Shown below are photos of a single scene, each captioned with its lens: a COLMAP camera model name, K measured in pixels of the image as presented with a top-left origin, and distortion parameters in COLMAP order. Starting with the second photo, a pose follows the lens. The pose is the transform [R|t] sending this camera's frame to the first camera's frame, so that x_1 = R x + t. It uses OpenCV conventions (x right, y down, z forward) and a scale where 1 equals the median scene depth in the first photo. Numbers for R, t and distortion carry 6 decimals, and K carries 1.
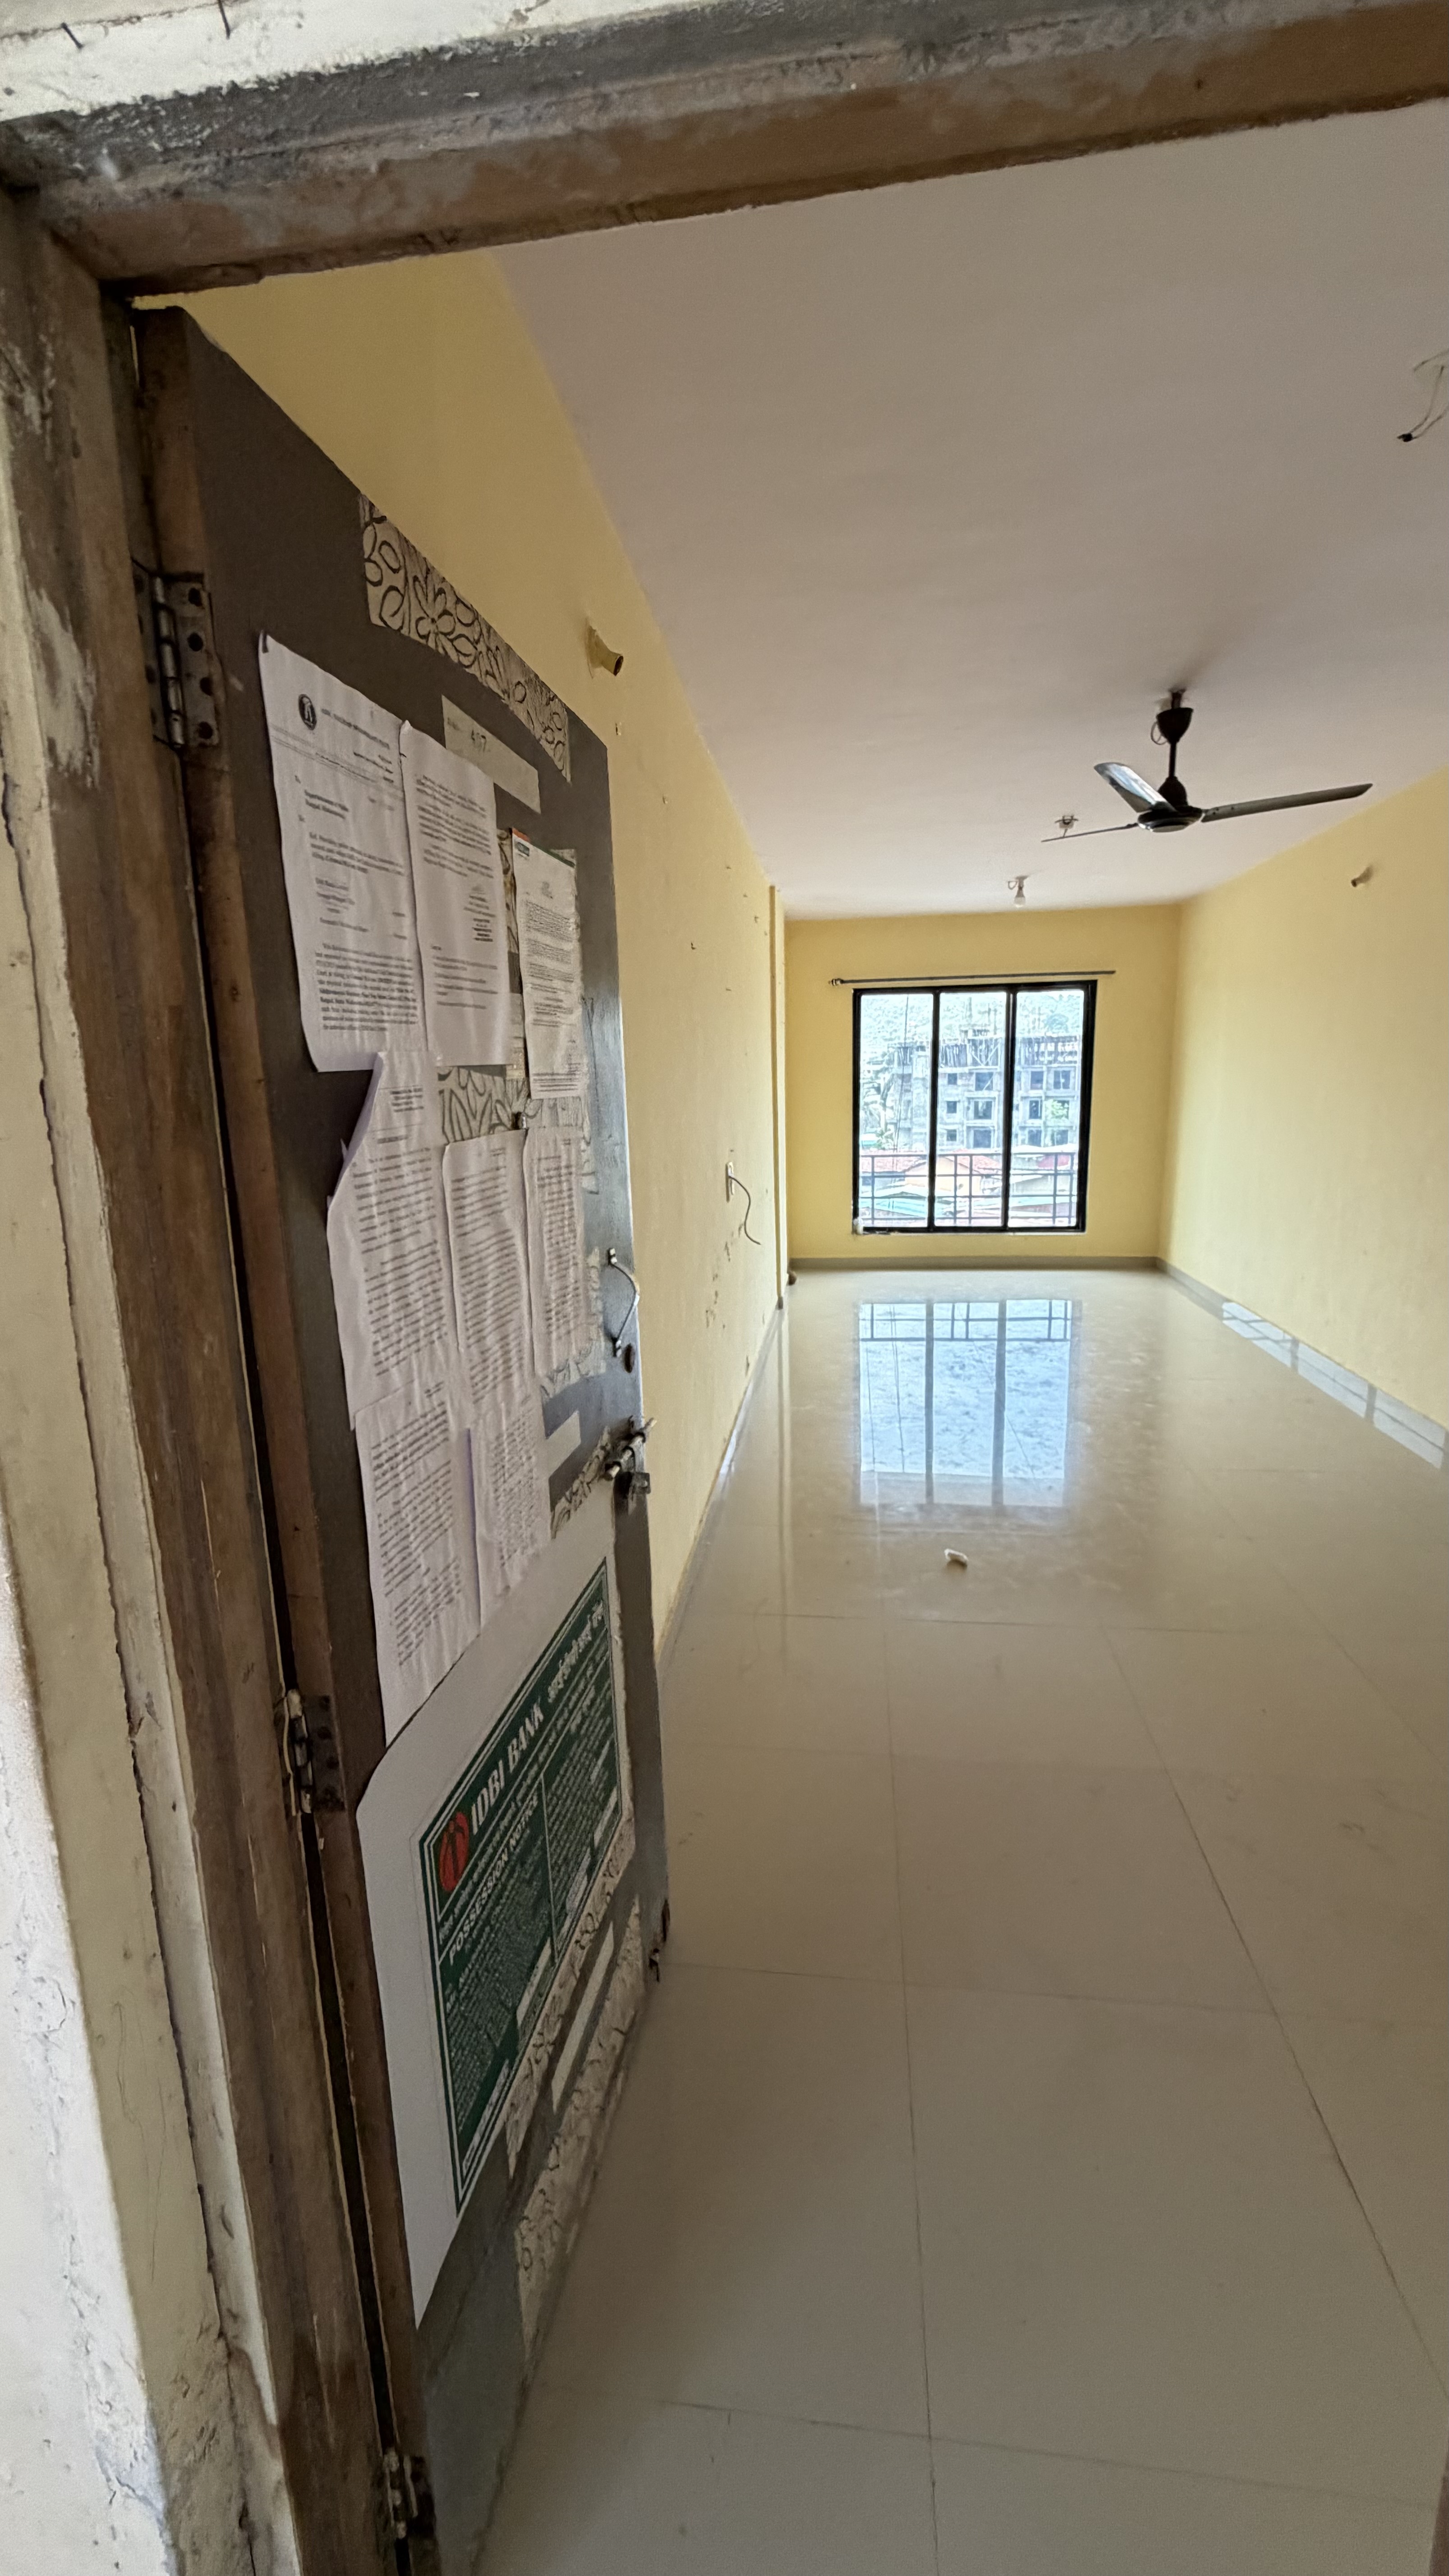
lens RADIAL K [[1033.2, 0, 720.9], [0, 1033.2, 1281.9], [0, 0, 1]] dist [-0.001067, -0.000067]
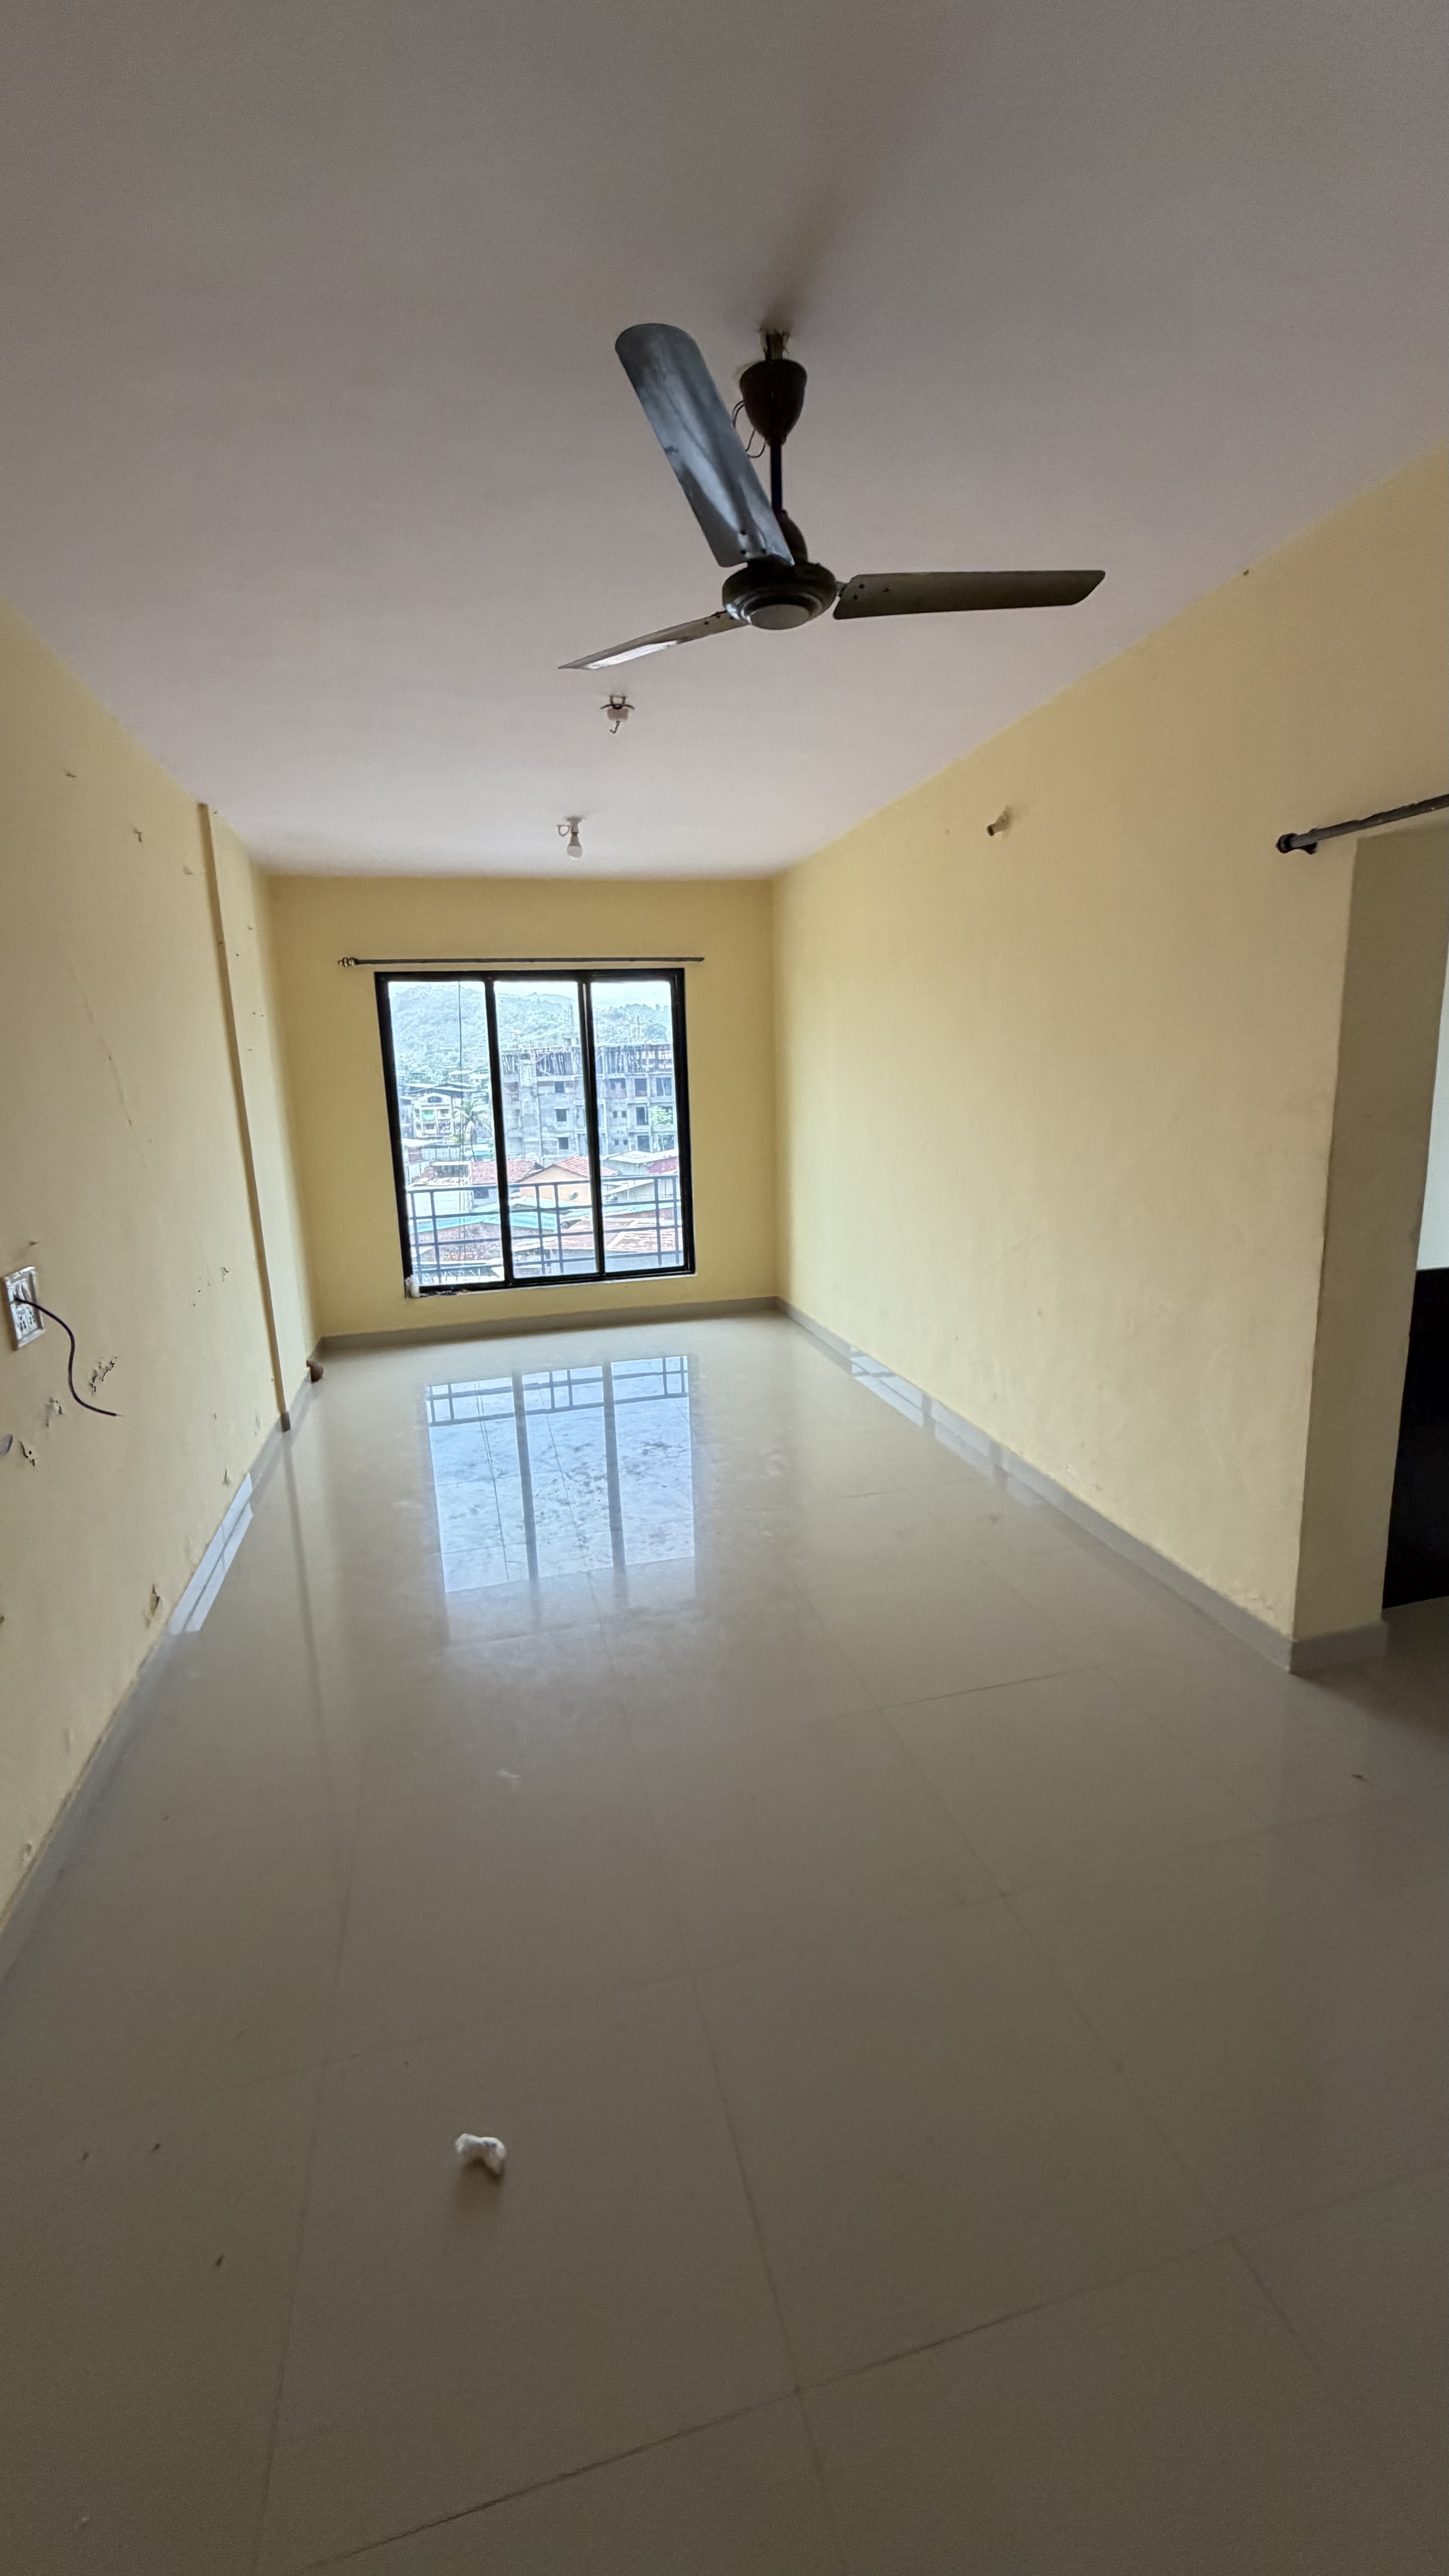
lens RADIAL K [[1033.2, 0, 720.9], [0, 1033.2, 1281.9], [0, 0, 1]] dist [-0.001067, -0.000067]
pose [[0.933495, -0.077967, 0.350013, 0.083818], [0.080712, 0.996715, 0.006760, -0.047206], [-0.349390, 0.021940, 0.936720, 0.224468]]
